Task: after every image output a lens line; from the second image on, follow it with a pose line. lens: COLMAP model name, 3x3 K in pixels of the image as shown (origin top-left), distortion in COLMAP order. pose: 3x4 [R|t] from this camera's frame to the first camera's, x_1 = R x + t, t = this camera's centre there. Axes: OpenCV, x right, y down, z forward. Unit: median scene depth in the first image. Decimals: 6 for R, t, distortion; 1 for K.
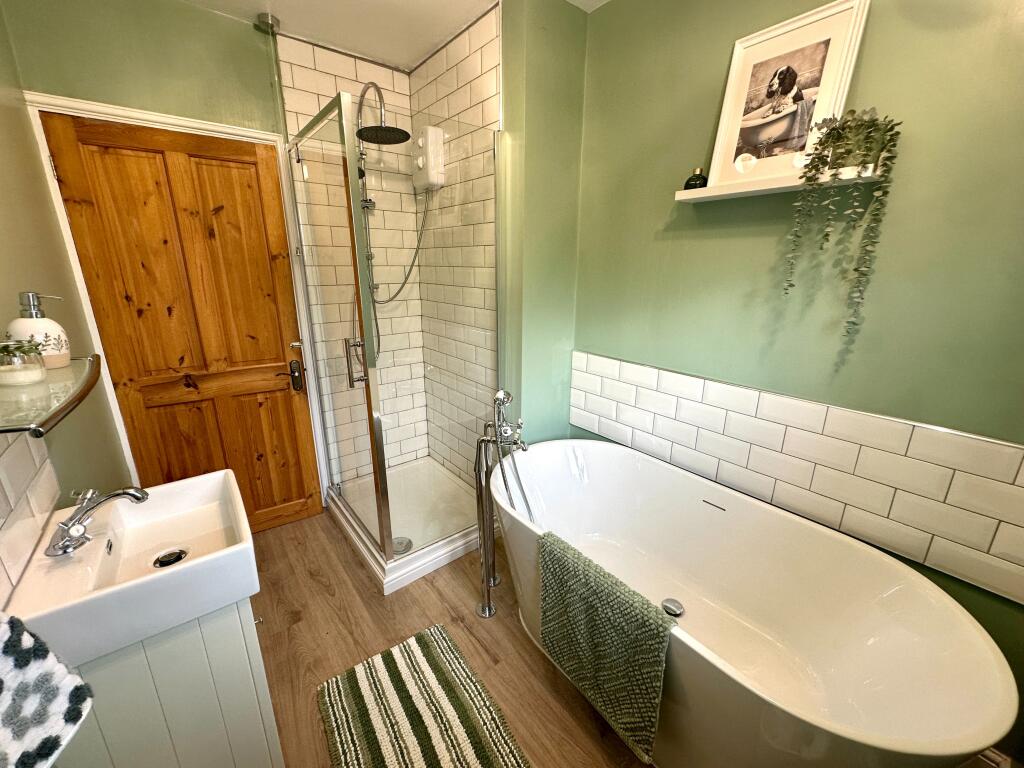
lens RADIAL K [[407.4, 0, 520.9], [0, 407.4, 373.9], [0, 0, 1]] dist [-0.008691, -0.000356]
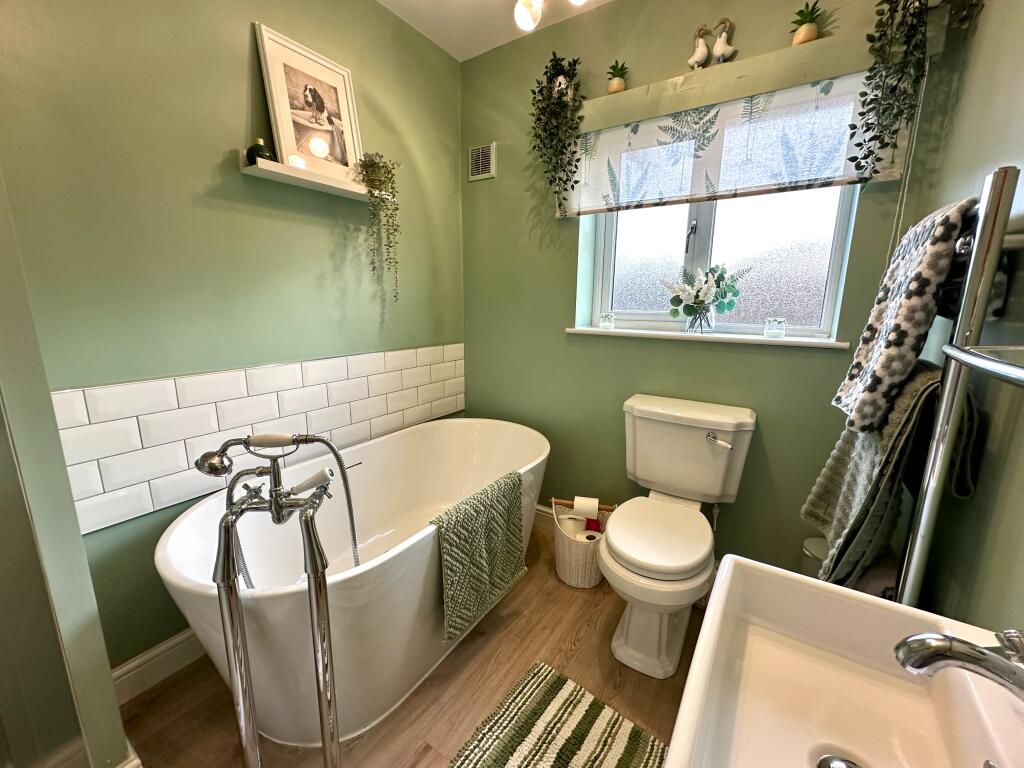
lens RADIAL K [[407.4, 0, 508.6], [0, 407.4, 385.2], [0, 0, 1]] dist [-0.008691, -0.000356]
pose [[-0.308775, -0.193930, 0.931155, -0.794909], [0.241397, 0.930960, 0.273937, -0.105049], [-0.919992, 0.309363, -0.240643, 0.967456]]
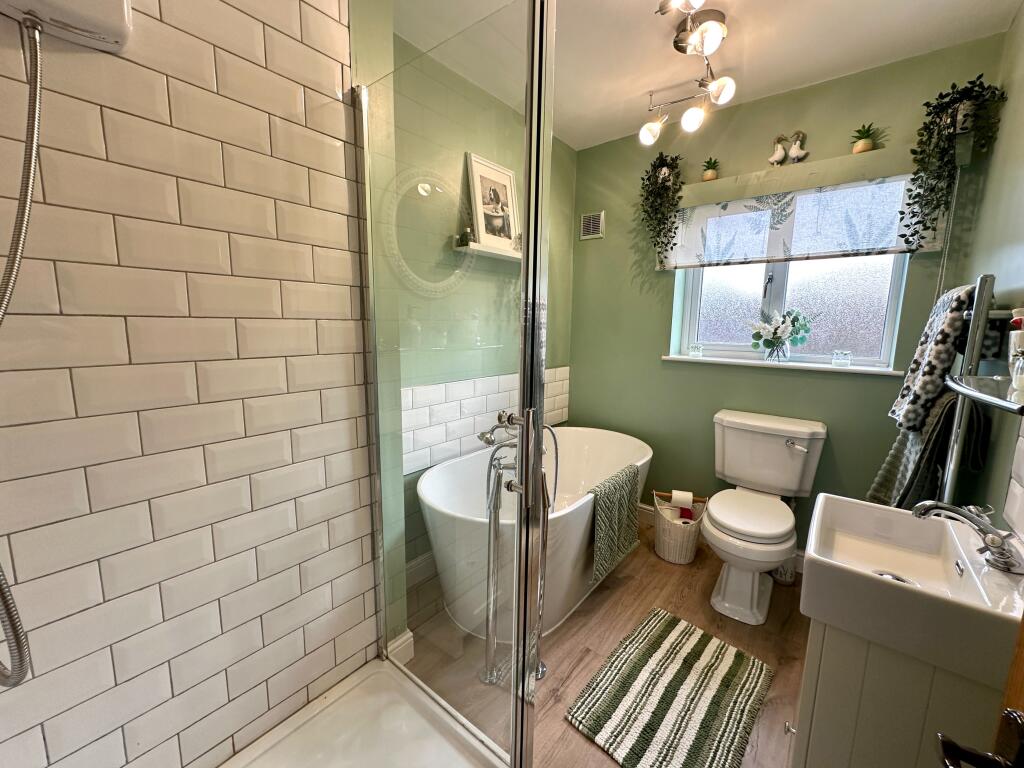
lens RADIAL K [[407.4, 0, 507.7], [0, 407.4, 384.7], [0, 0, 1]] dist [-0.008691, -0.000356]
pose [[-0.211570, -0.149039, 0.965932, -1.121537], [0.244070, 0.948936, 0.199876, -0.269341], [-0.946397, 0.278043, -0.164391, 1.384606]]
